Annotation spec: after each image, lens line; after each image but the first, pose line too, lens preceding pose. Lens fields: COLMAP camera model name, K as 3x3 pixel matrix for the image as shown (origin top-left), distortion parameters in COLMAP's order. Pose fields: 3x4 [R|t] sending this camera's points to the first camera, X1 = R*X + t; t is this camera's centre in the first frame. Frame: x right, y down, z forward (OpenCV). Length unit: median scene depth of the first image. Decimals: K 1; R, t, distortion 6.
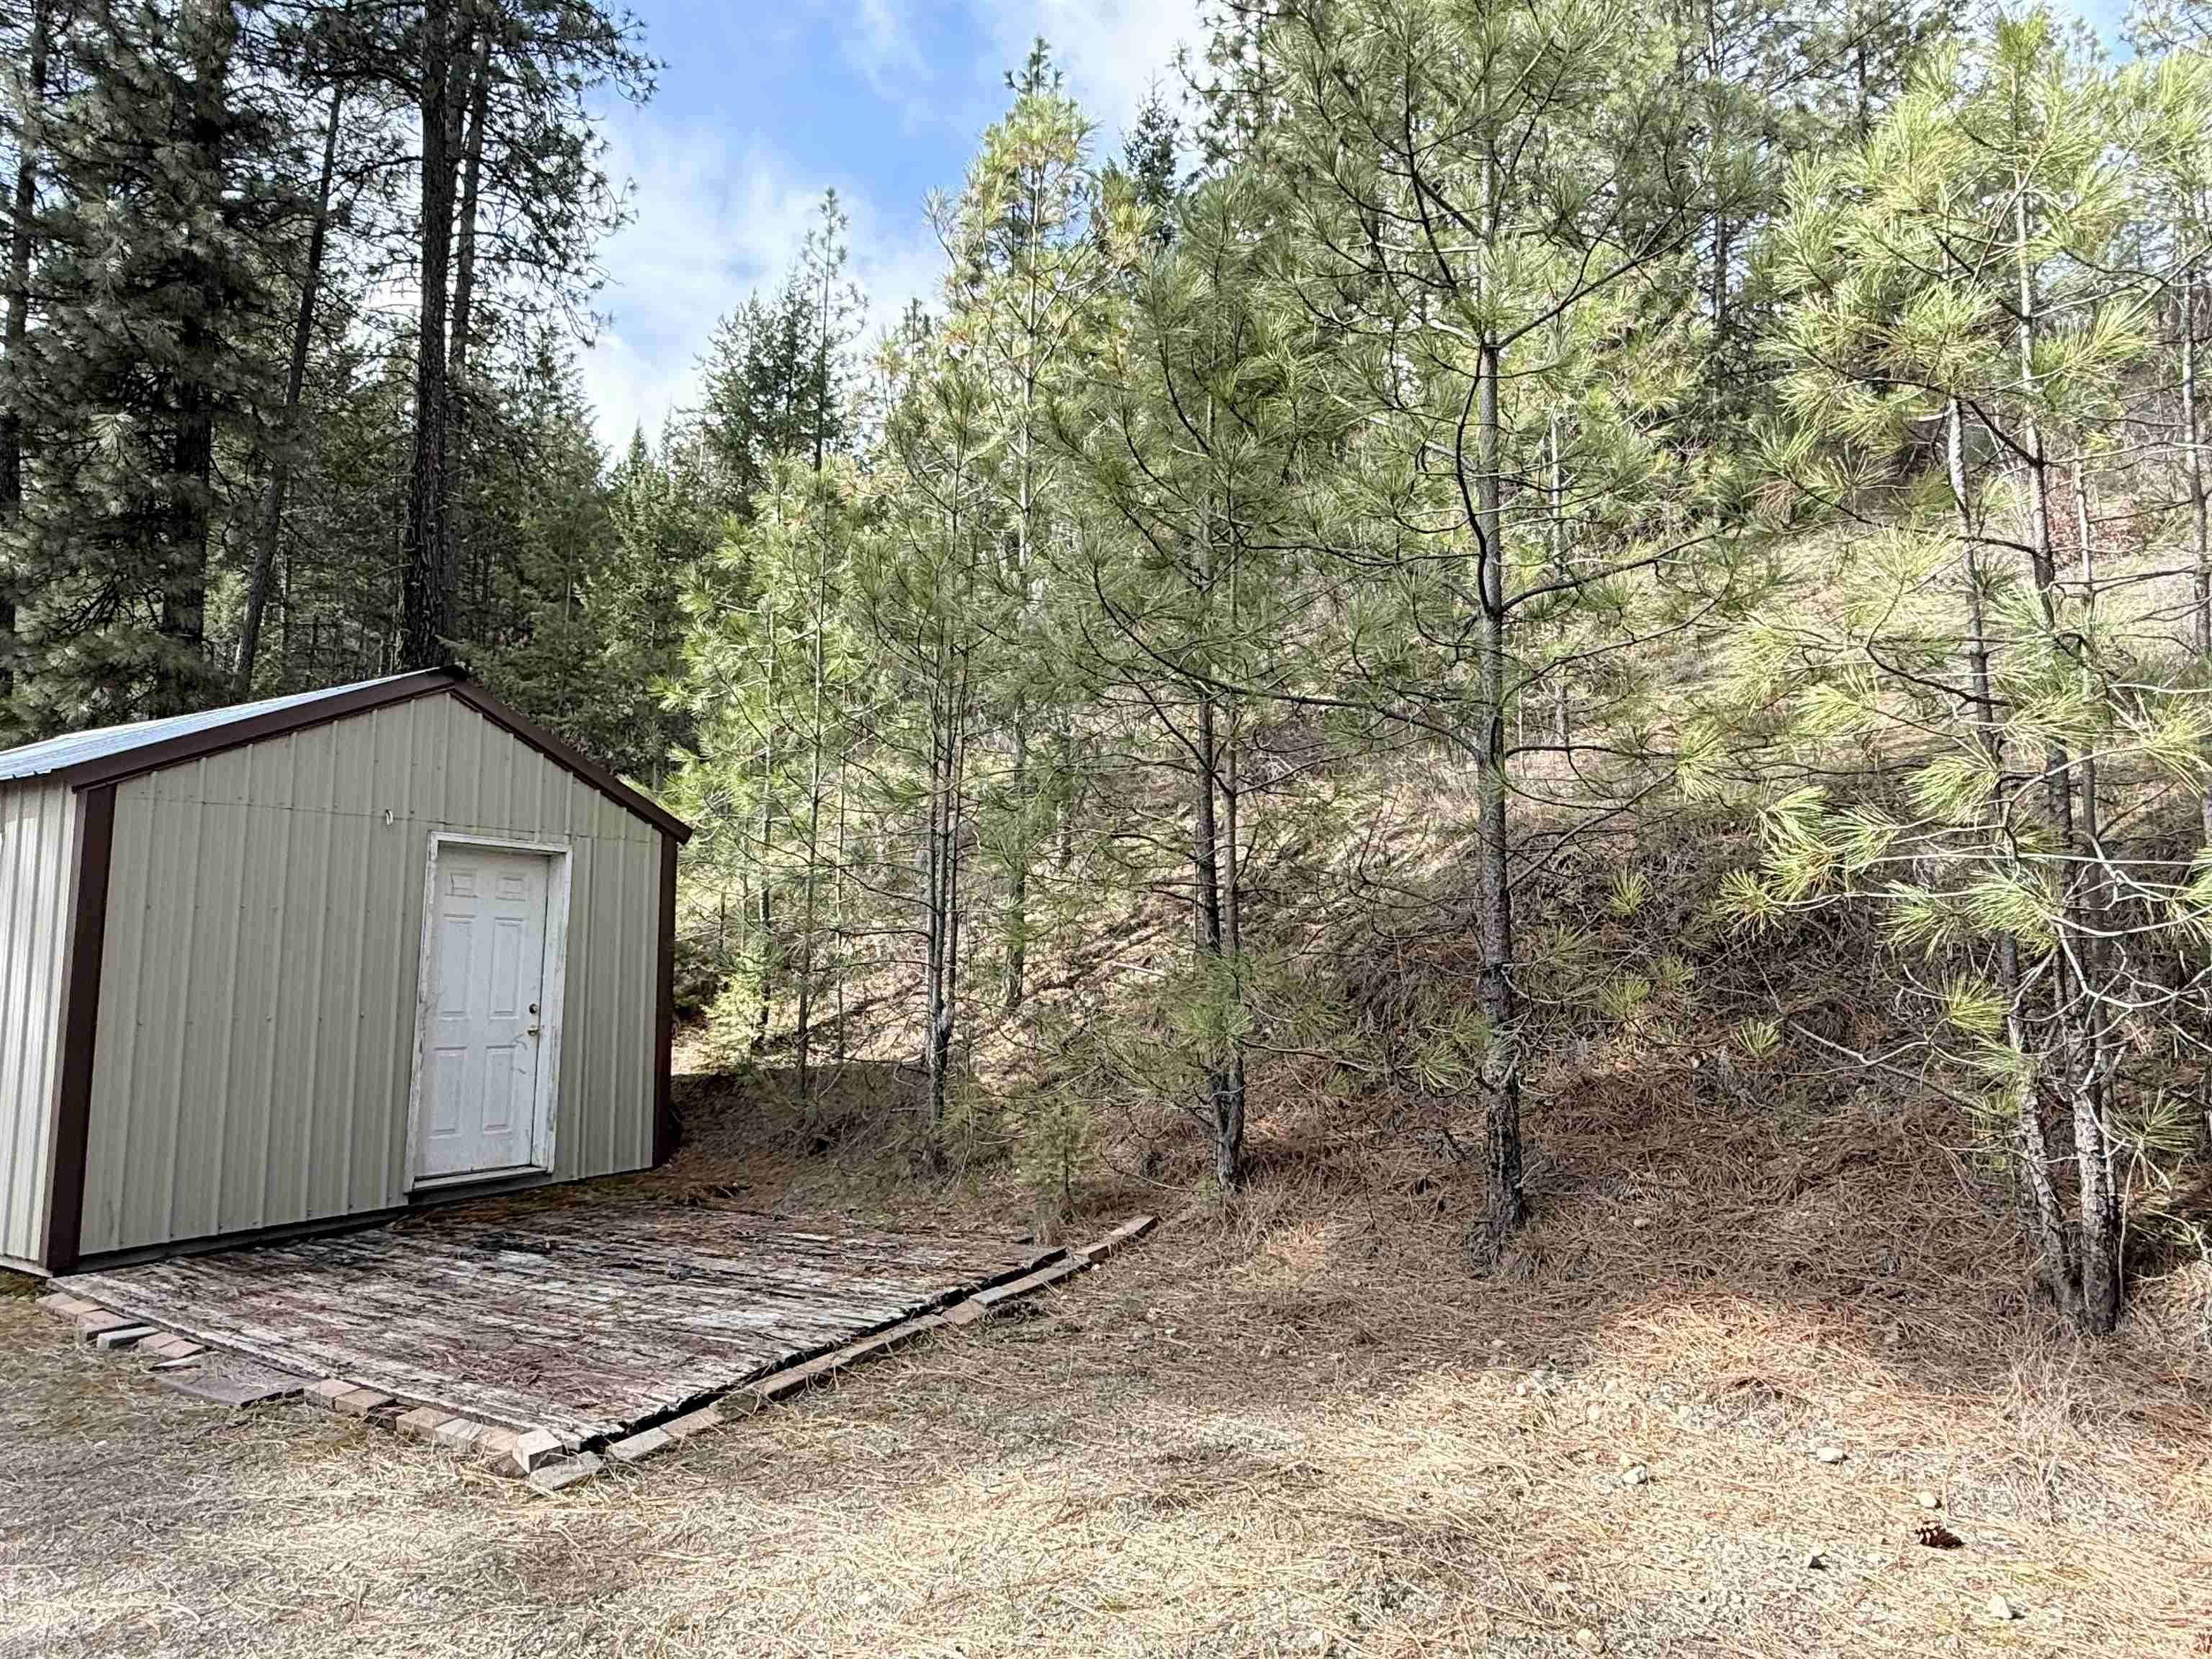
lens RADIAL K [[1386.2, 0, 1110.4], [0, 1386.2, 817.9], [0, 0, 1]] dist [0.003750, 0.000638]
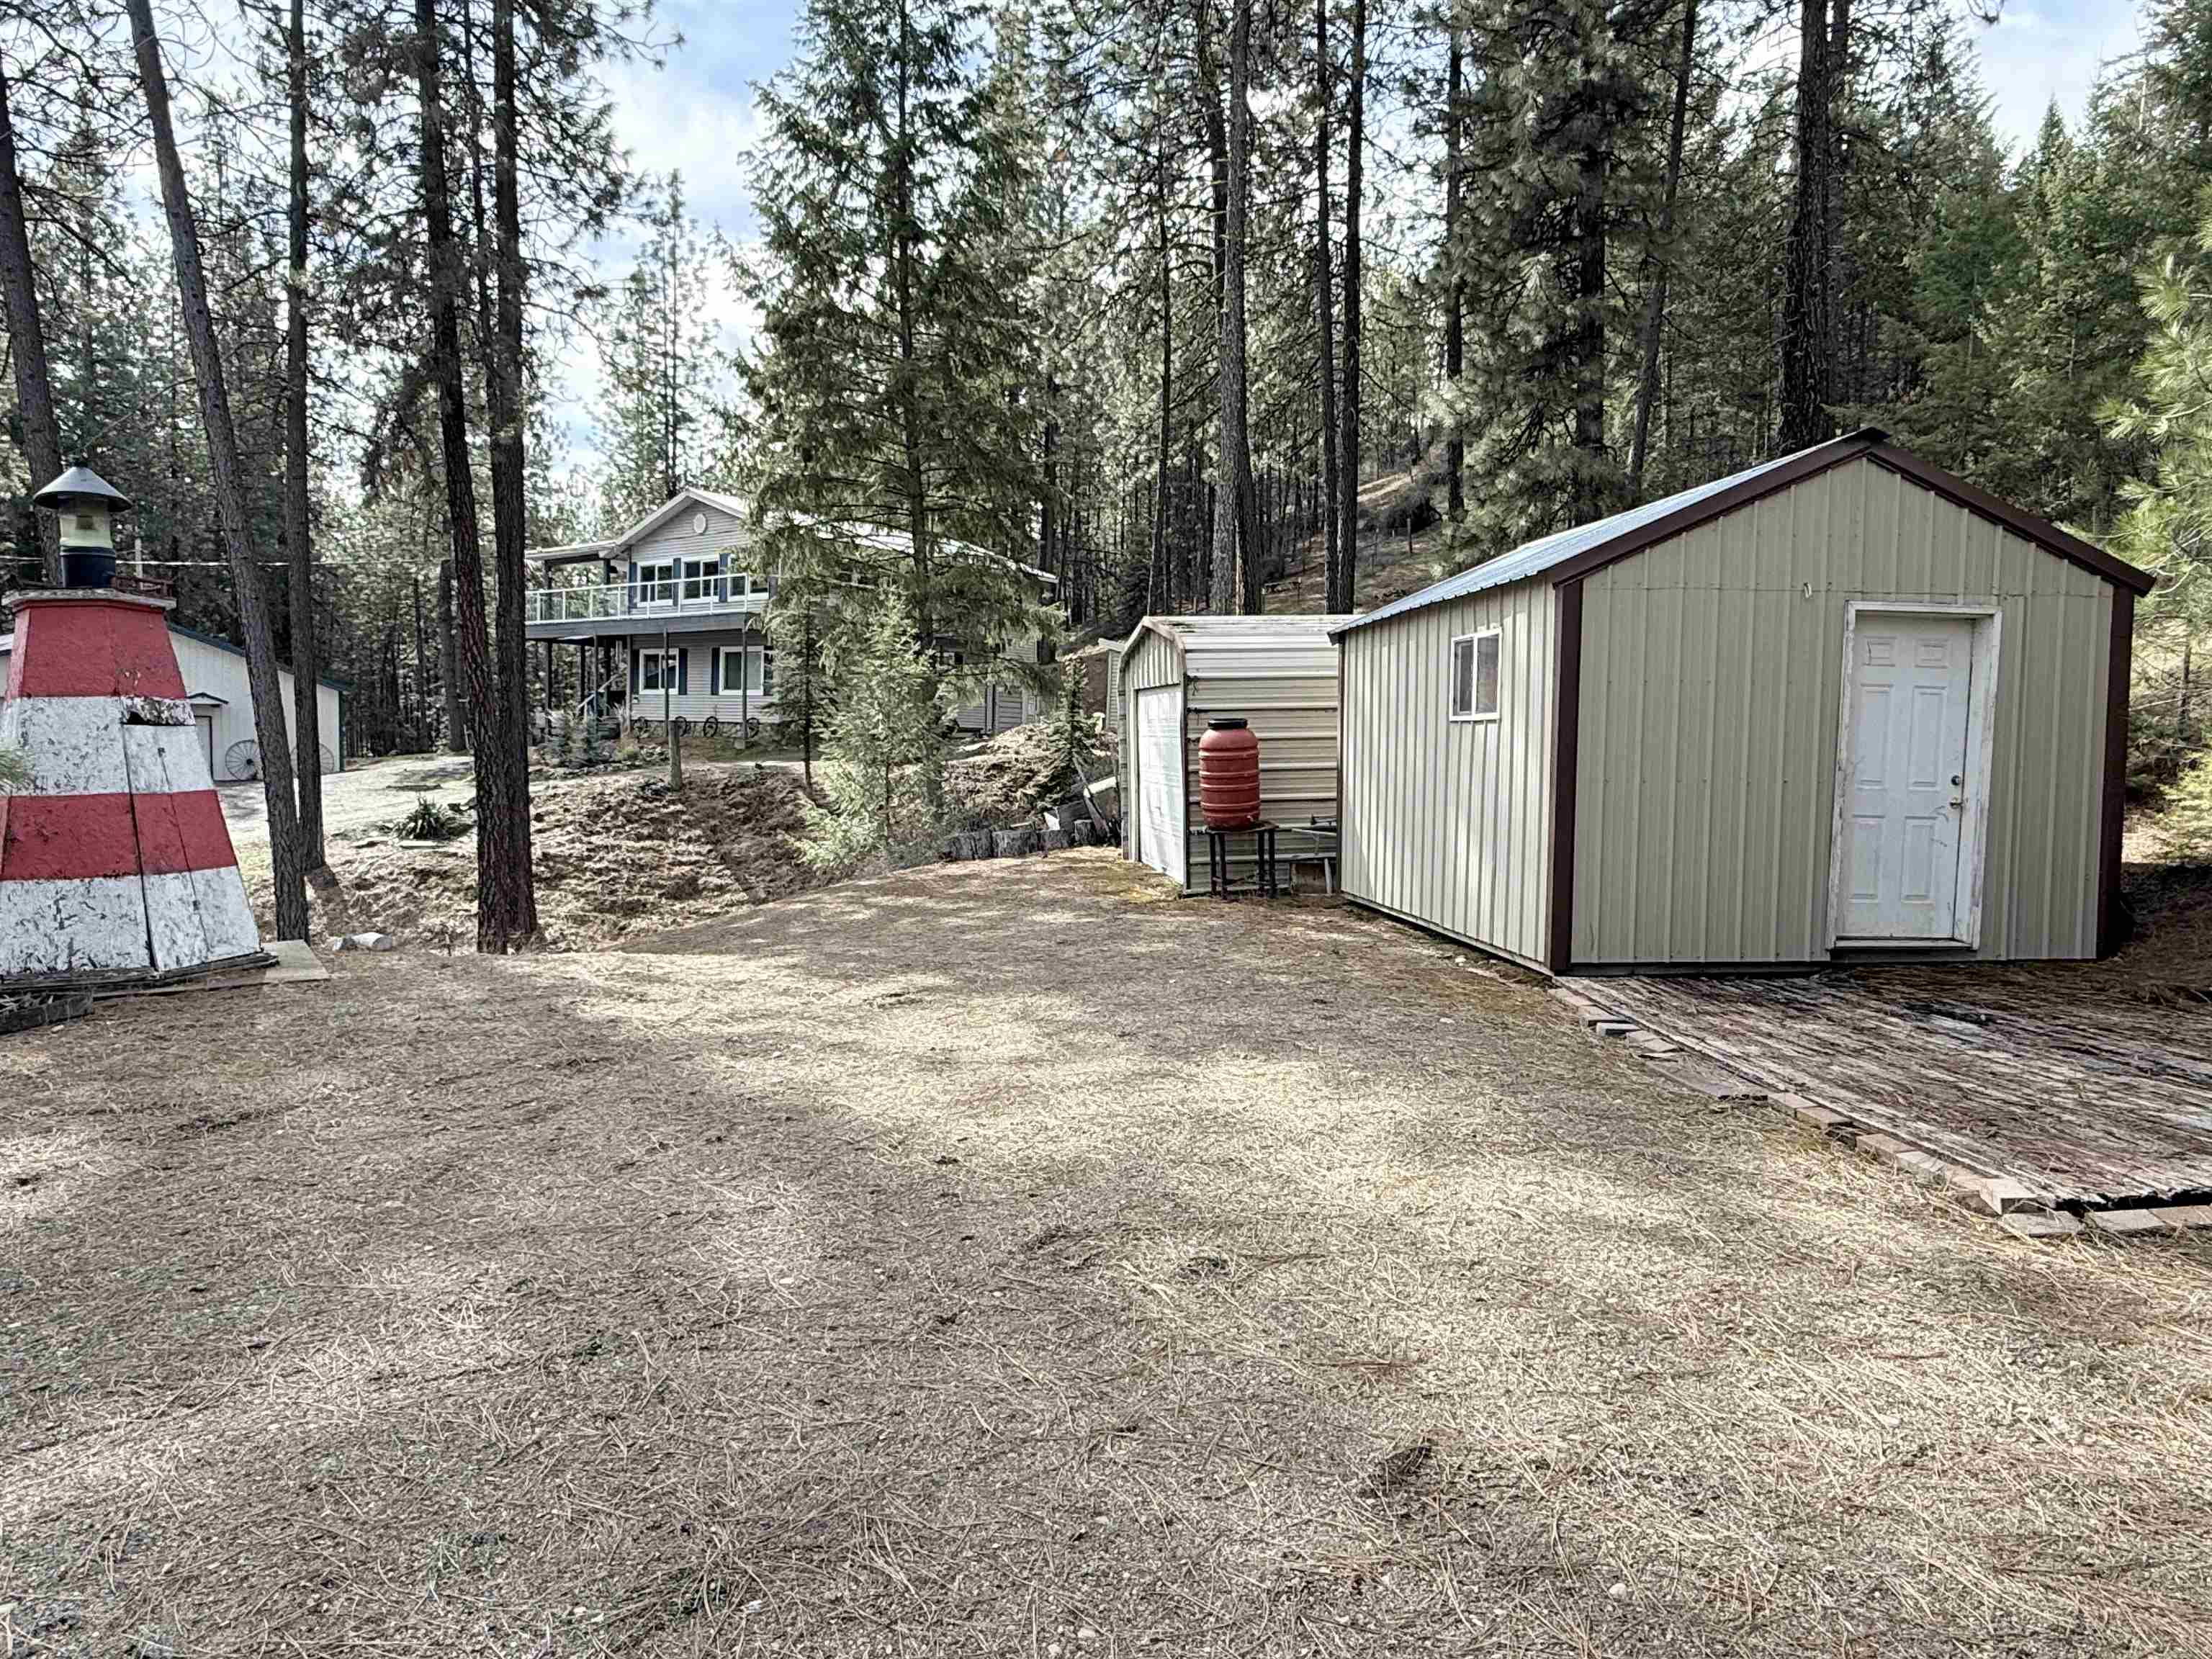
lens RADIAL K [[1386.2, 0, 1106.0], [0, 1386.2, 829.5], [0, 0, 1]] dist [-0.000099, 0.001372]
pose [[0.607517, 0.056090, -0.792324, -0.014032], [0.075443, 0.988919, 0.127854, 0.005150], [0.790716, -0.137449, 0.596554, -0.056673]]
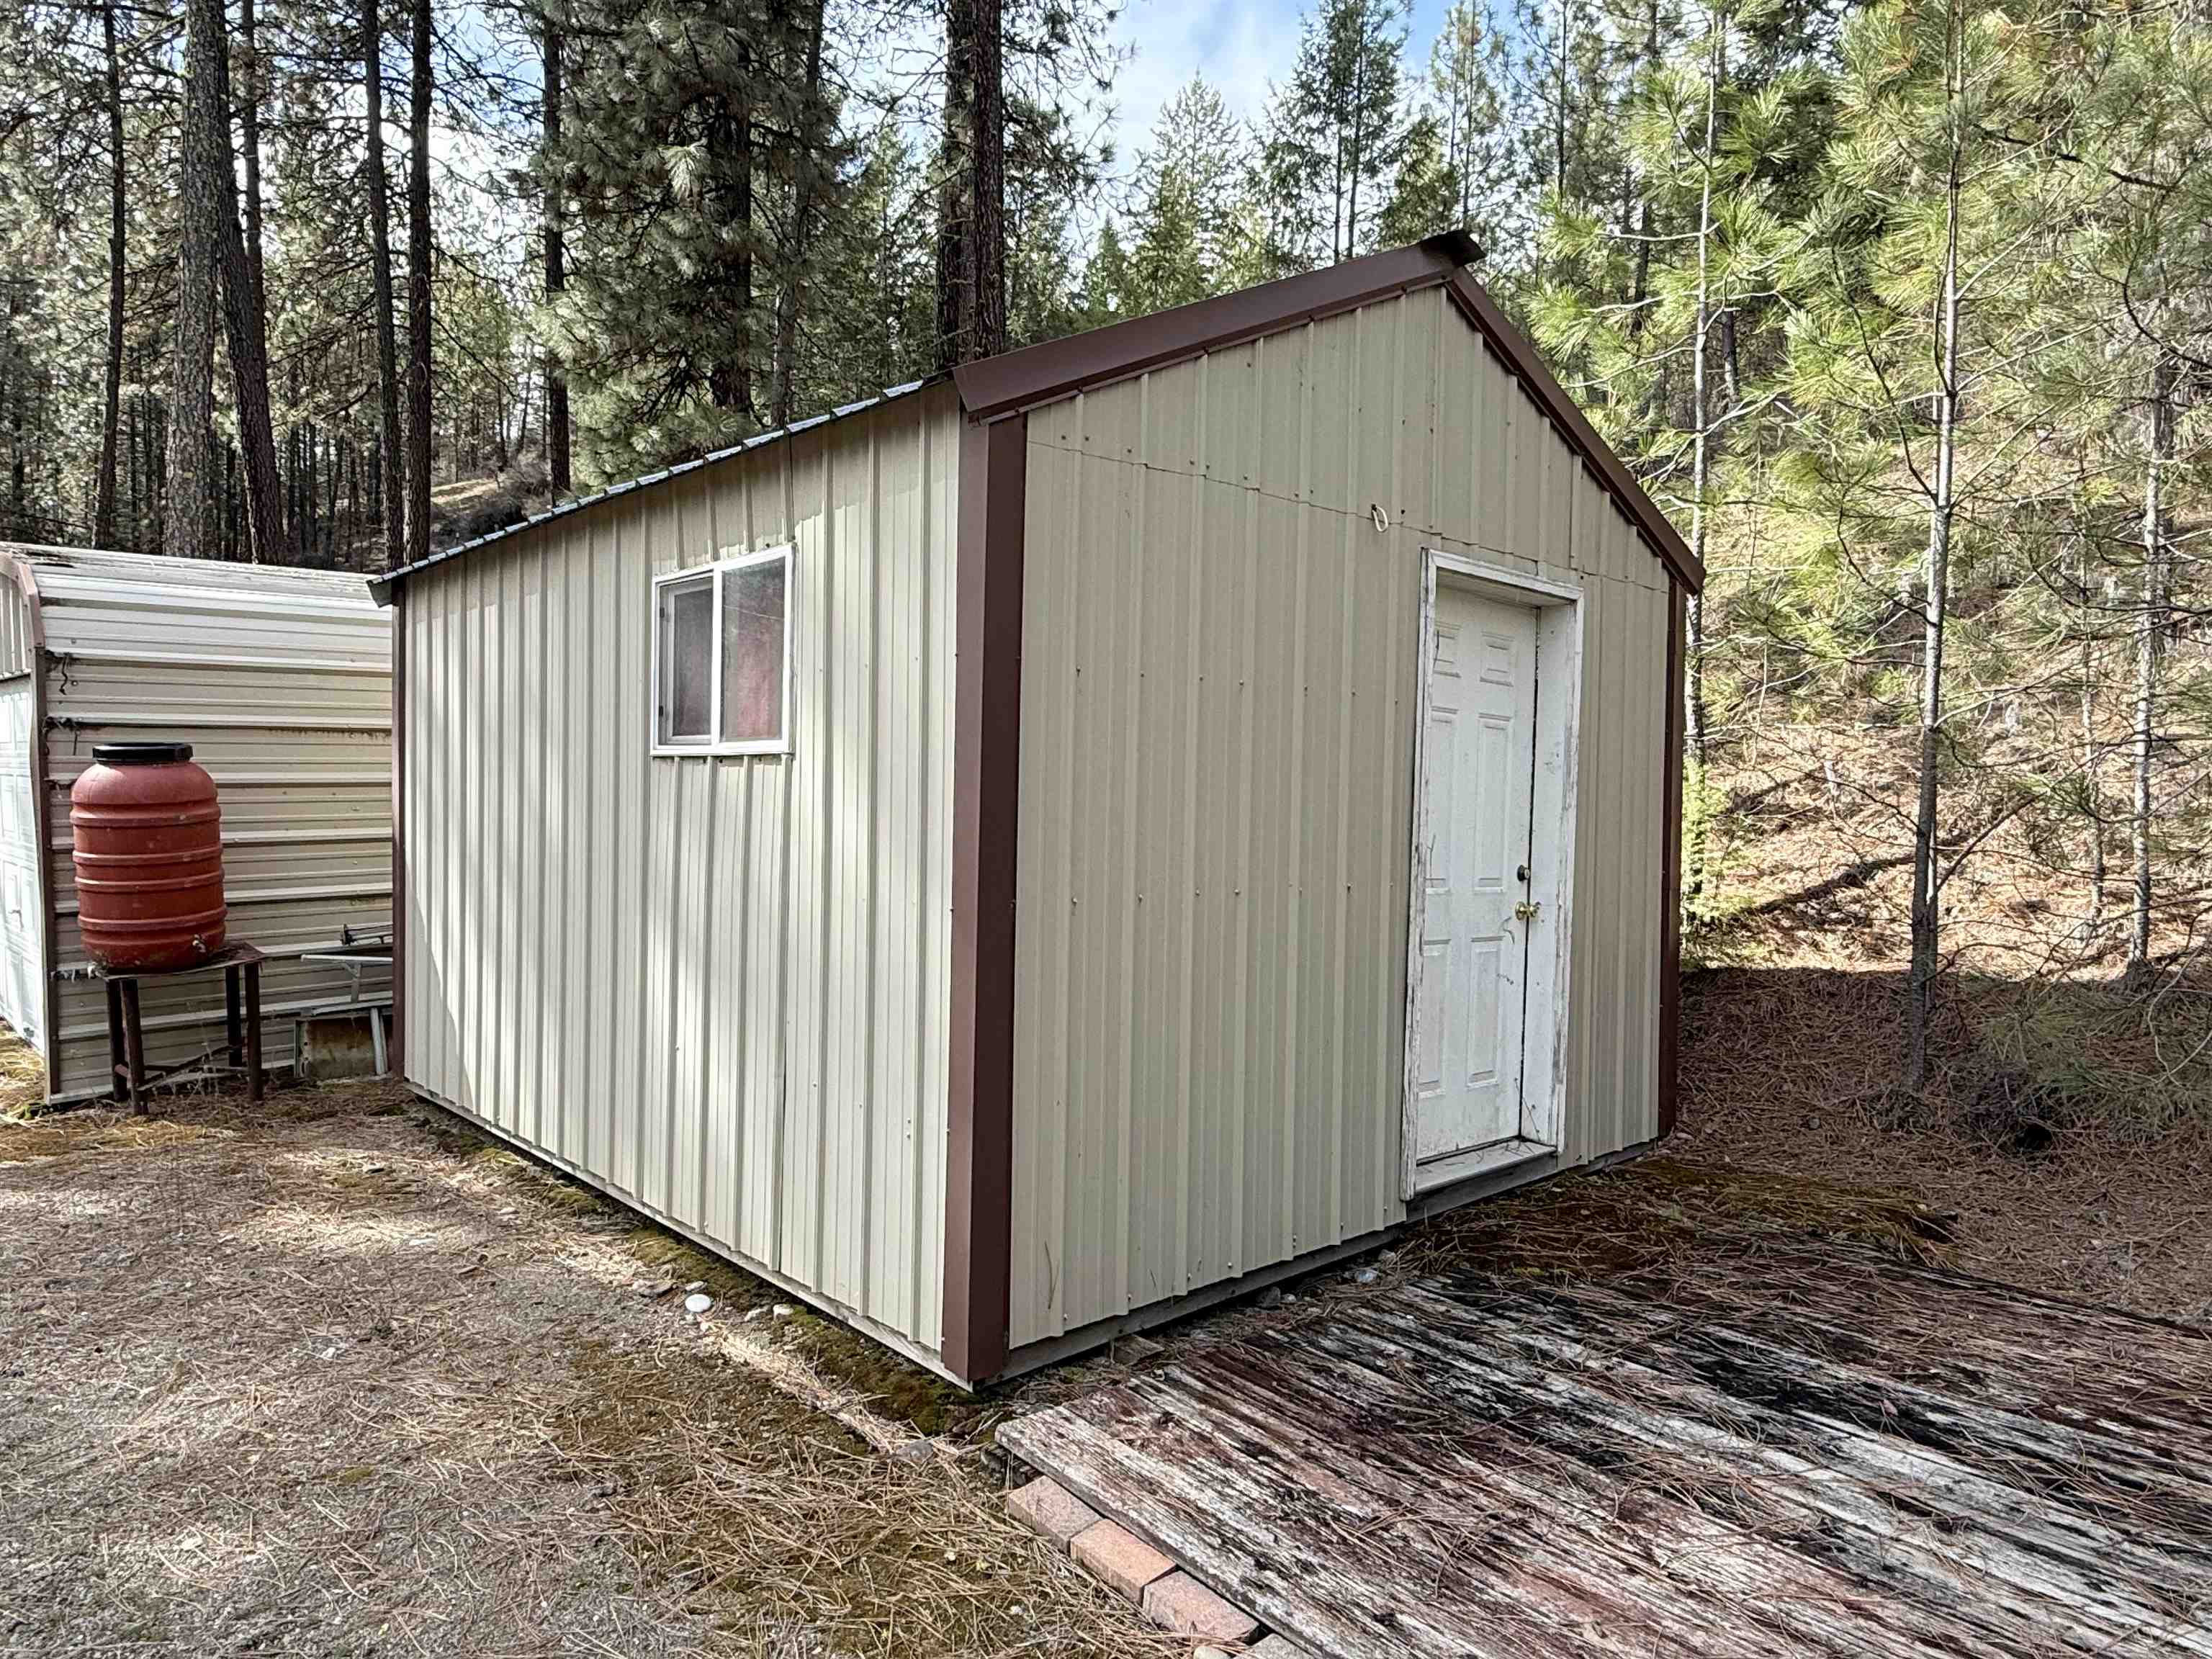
lens RADIAL K [[1386.2, 0, 1106.0], [0, 1386.2, 829.5], [0, 0, 1]] dist [-0.000099, 0.001372]
pose [[0.958464, 0.025826, -0.284041, -0.547639], [0.010890, 0.991852, 0.126929, 0.057771], [0.285005, -0.124750, 0.950373, 0.528897]]
